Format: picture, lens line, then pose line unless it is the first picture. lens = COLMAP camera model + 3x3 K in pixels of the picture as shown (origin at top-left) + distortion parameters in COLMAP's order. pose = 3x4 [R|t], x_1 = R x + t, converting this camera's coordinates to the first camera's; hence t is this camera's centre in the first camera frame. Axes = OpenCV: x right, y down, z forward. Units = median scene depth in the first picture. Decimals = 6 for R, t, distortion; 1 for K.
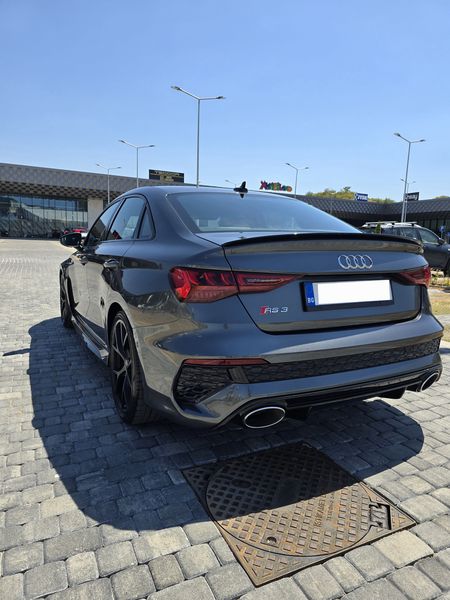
lens RADIAL K [[405.5, 0, 228.8], [0, 405.5, 301.2], [0, 0, 1]] dist [0.024172, -0.021960]
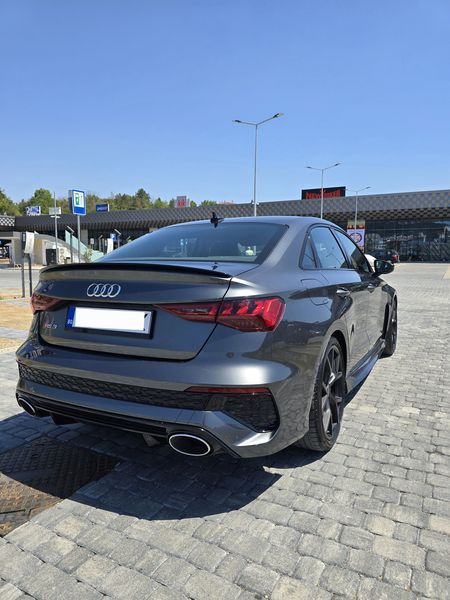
lens RADIAL K [[405.5, 0, 227.1], [0, 405.5, 296.4], [0, 0, 1]] dist [0.024172, -0.021960]
pose [[0.570166, 0.046978, -0.820185, 1.331515], [-0.101984, 0.994689, -0.013923, -0.098763], [0.815175, 0.091584, 0.571928, 0.660968]]
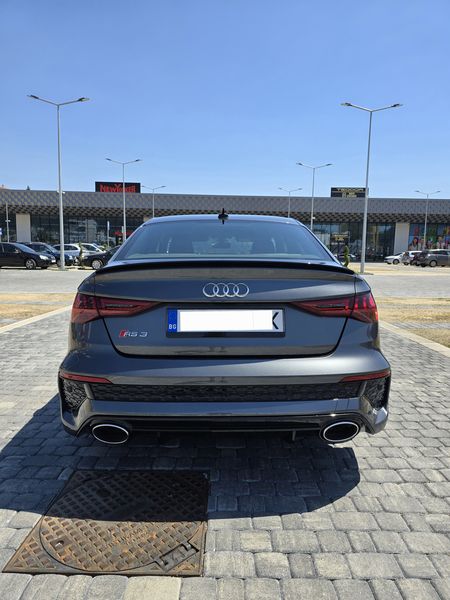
lens RADIAL K [[405.5, 0, 225.4], [0, 405.5, 303.7], [0, 0, 1]] dist [0.024172, -0.021960]
pose [[0.897143, 0.036106, -0.440261, 0.728105], [-0.052384, 0.998317, -0.024874, -0.039925], [0.438622, 0.045378, 0.897525, 0.138333]]
